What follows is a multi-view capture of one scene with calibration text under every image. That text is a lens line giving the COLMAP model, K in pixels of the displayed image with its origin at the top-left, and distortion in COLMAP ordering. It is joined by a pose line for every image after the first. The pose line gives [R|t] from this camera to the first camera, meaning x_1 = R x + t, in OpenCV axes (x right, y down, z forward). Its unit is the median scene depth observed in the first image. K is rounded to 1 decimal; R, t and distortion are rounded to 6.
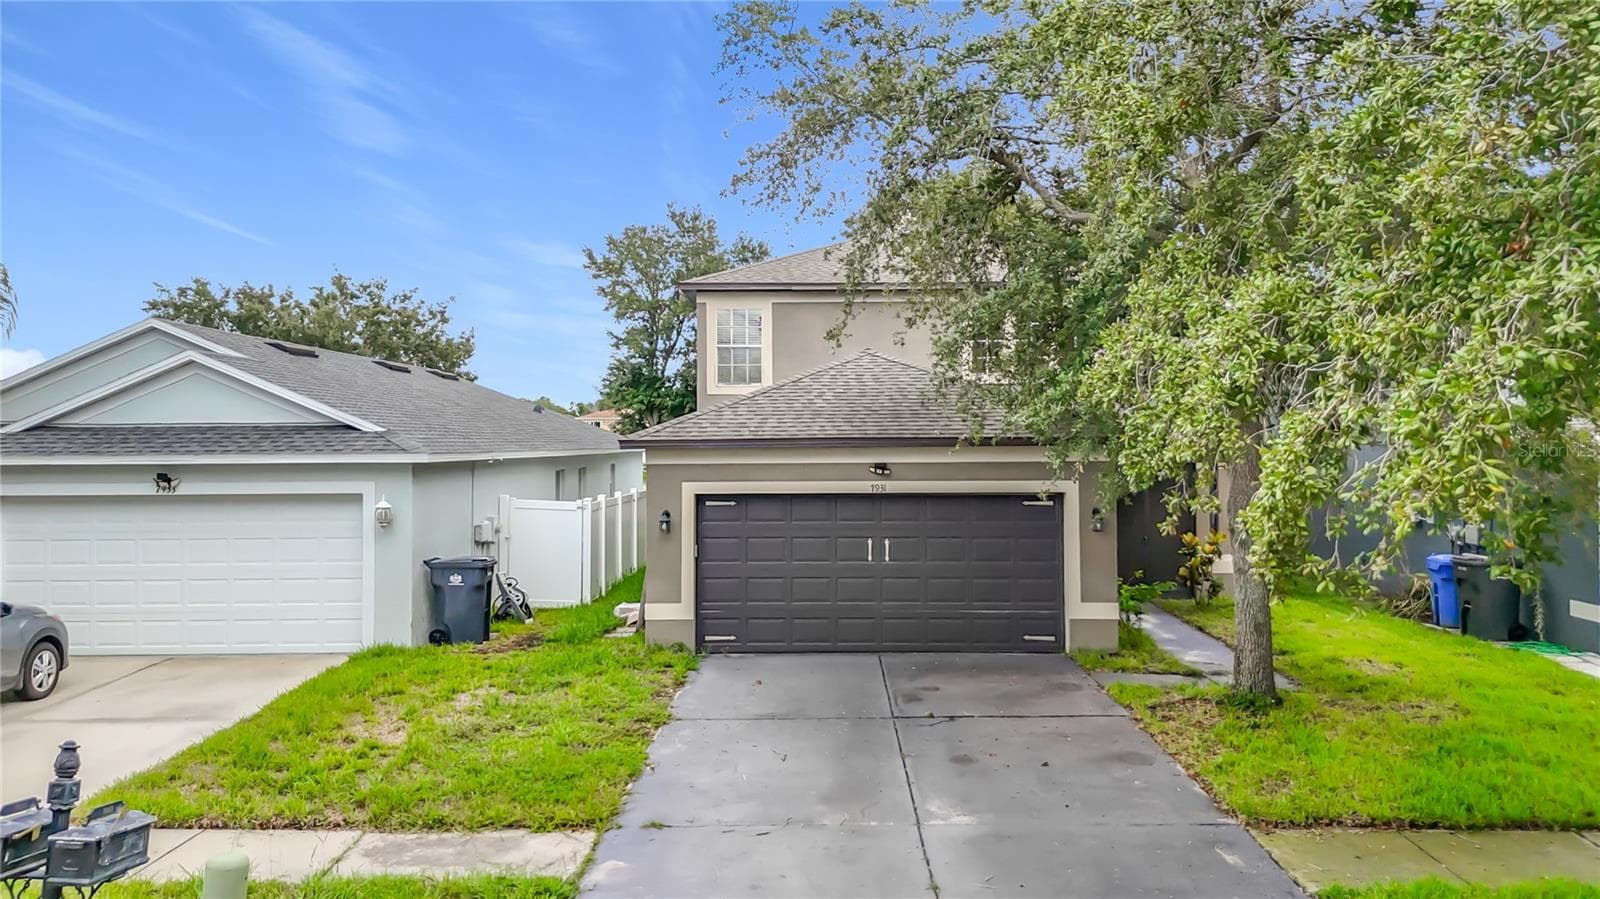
lens RADIAL K [[1183.1, 0, 812.6], [0, 1183.1, 444.5], [0, 0, 1]] dist [0.010952, -0.003934]
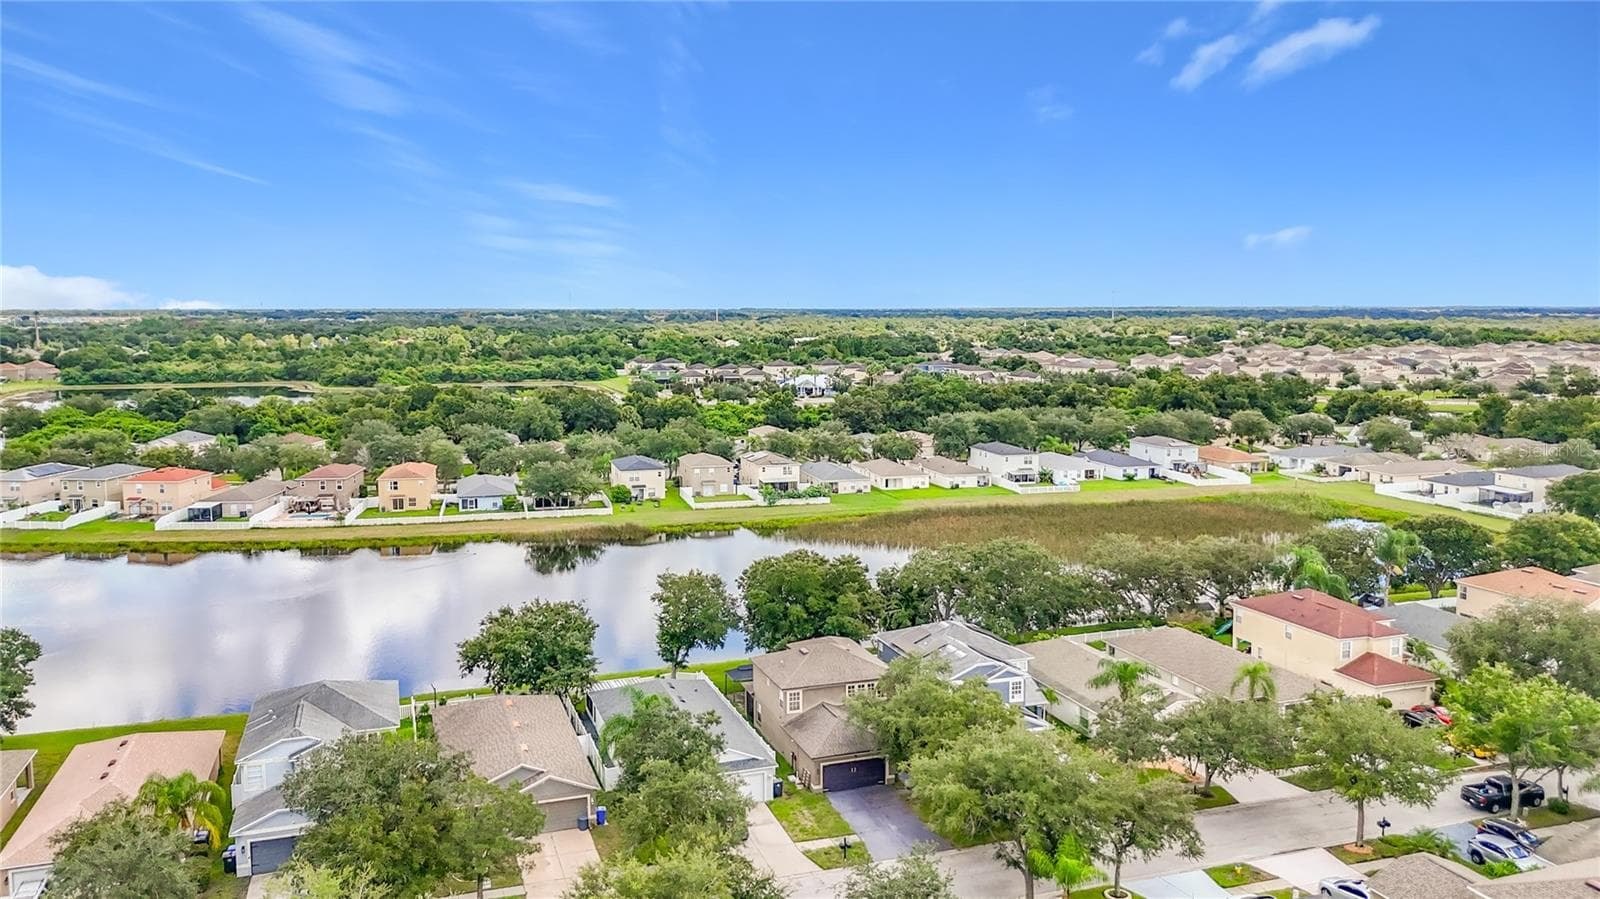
lens RADIAL K [[1183.1, 0, 812.6], [0, 1183.1, 444.5], [0, 0, 1]] dist [0.010952, -0.003934]
pose [[0.938400, -0.036711, 0.343597, -1.950215], [-0.002952, 0.993453, 0.114207, -2.035164], [-0.345540, -0.108186, 0.932147, -3.875989]]
